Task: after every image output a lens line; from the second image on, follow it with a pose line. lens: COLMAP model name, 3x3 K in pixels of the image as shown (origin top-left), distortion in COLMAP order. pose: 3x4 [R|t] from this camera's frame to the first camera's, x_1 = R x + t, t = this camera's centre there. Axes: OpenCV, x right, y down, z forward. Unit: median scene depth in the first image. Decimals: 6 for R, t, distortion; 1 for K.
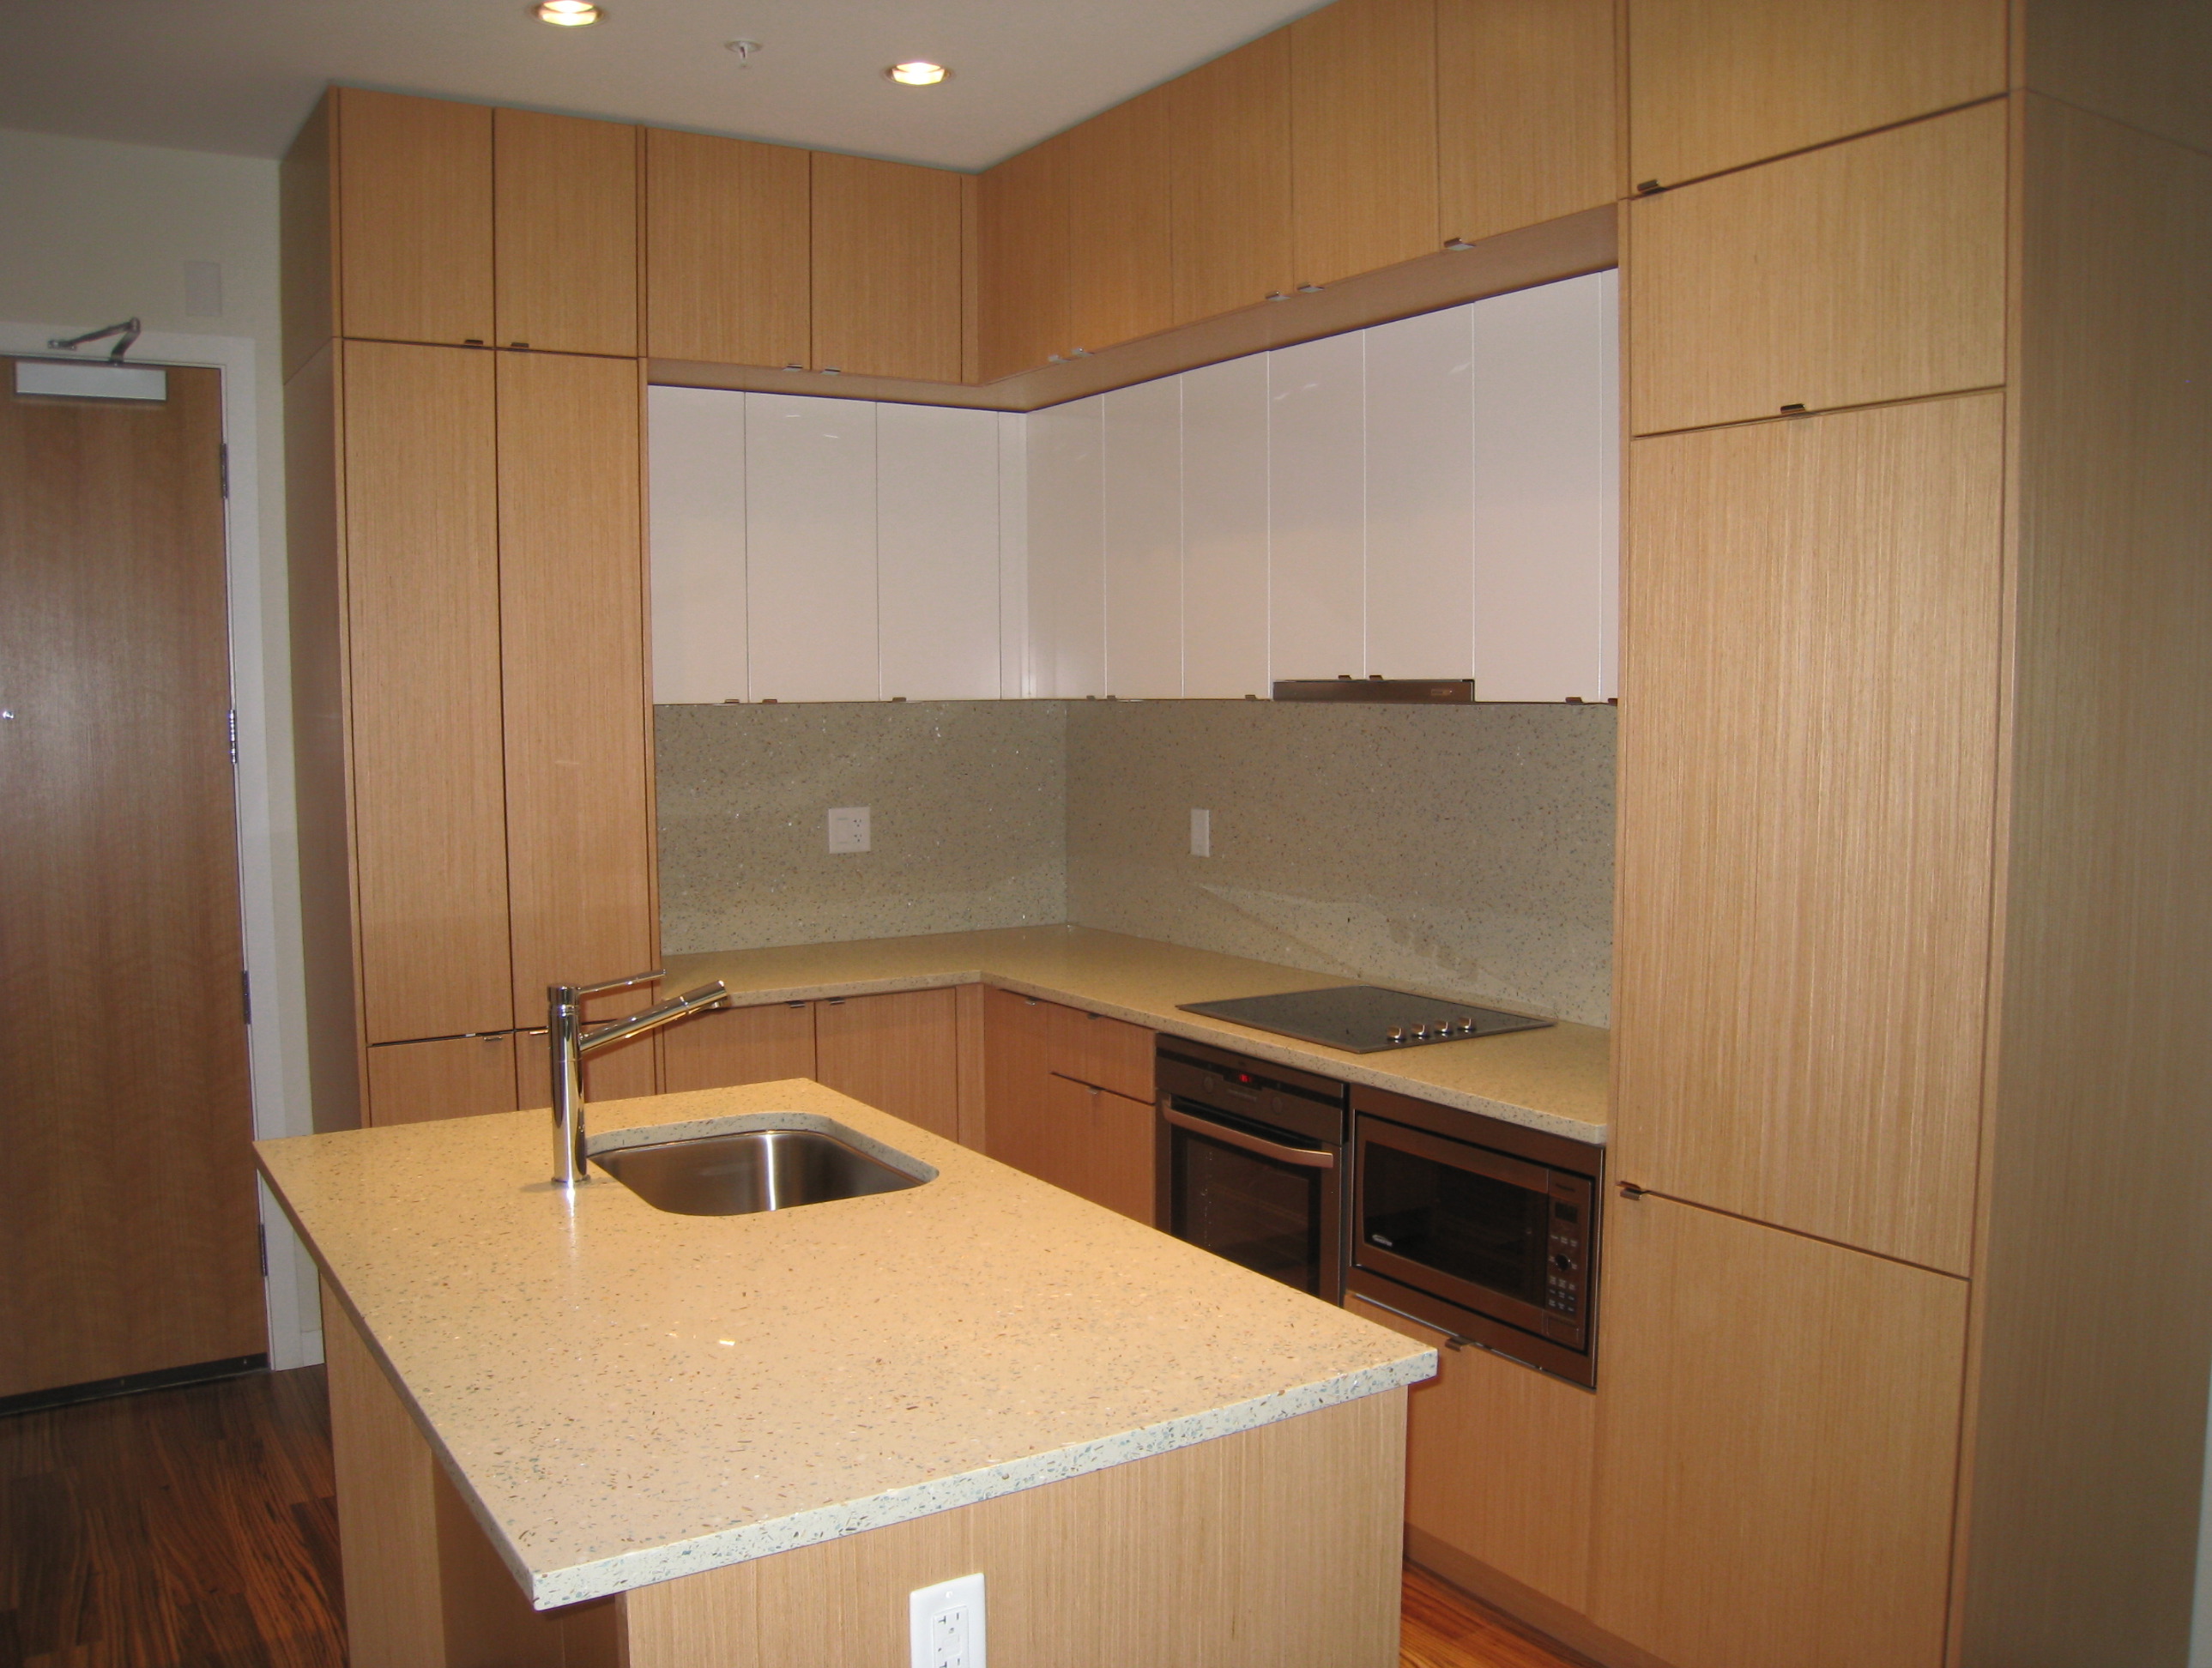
lens RADIAL K [[1874.5, 0, 1103.0], [0, 1874.5, 877.4], [0, 0, 1]] dist [-0.142300, 0.000318]
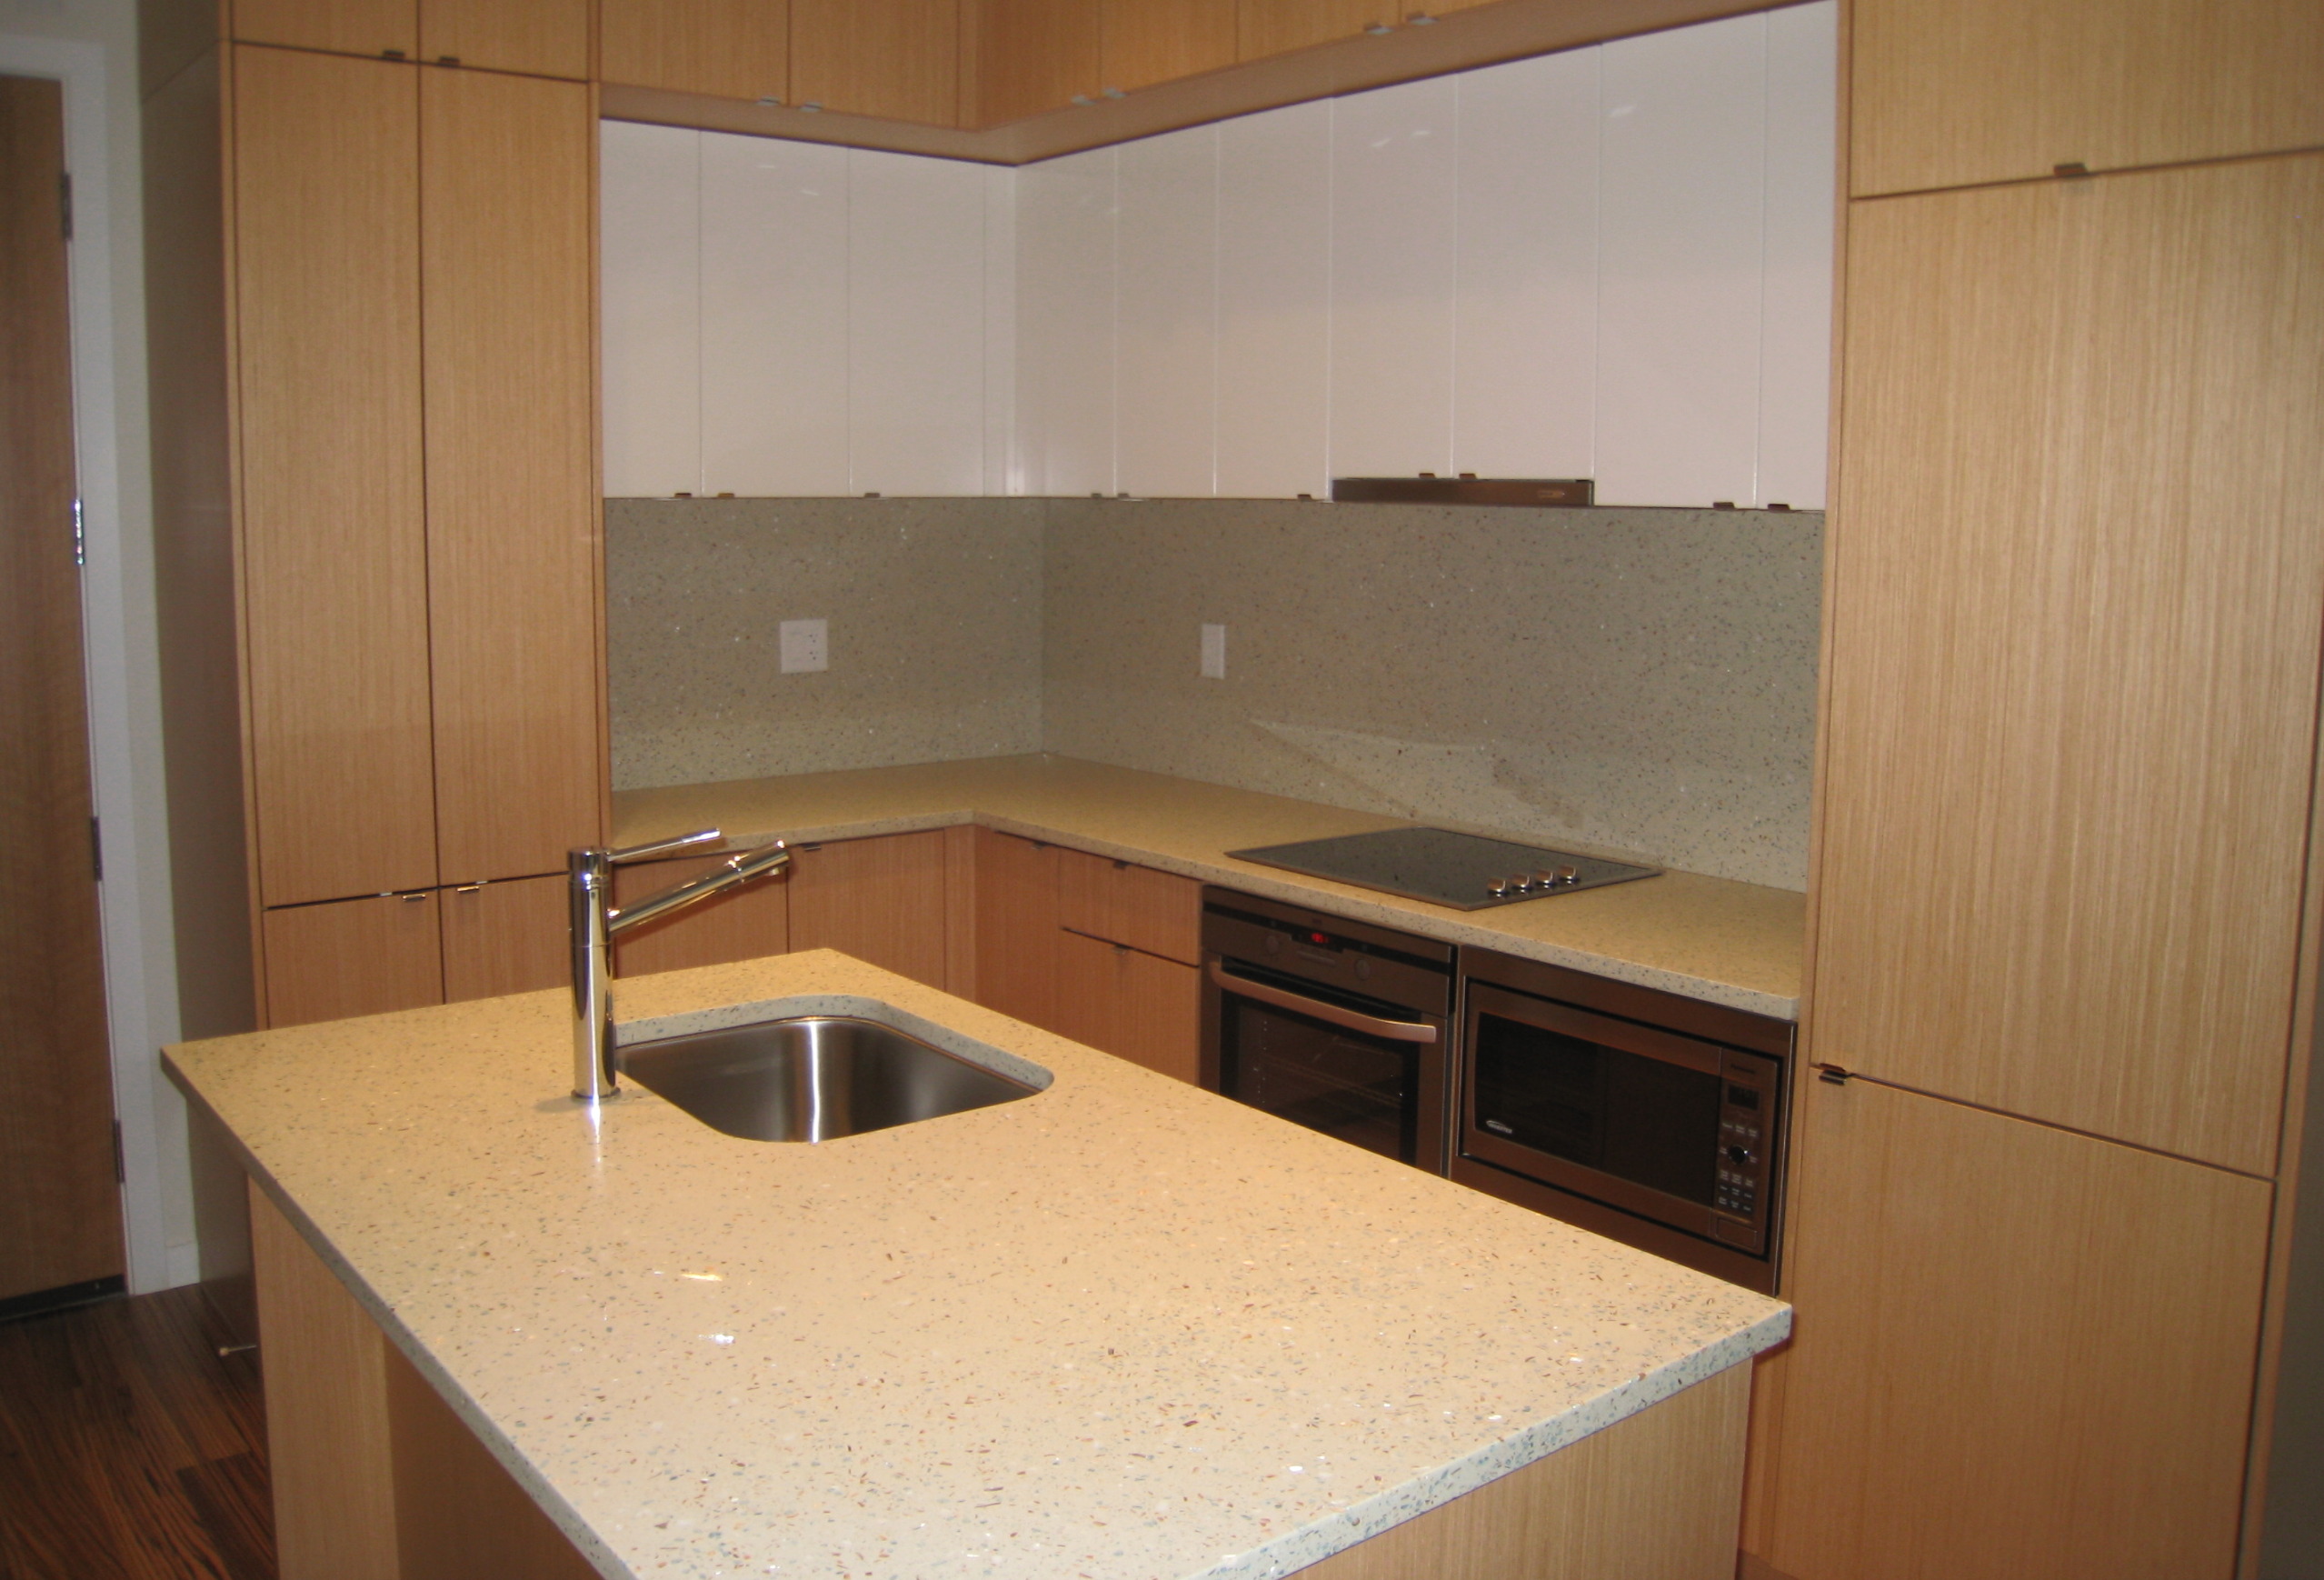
lens RADIAL K [[1925.1, 0, 1063.3], [0, 1925.1, 731.5], [0, 0, 1]] dist [-0.146177, 0.048394]
pose [[0.995553, -0.000259, 0.094203, -0.133954], [-0.001947, 0.999726, 0.023321, -0.009106], [-0.094183, -0.023401, 0.995280, 0.140178]]
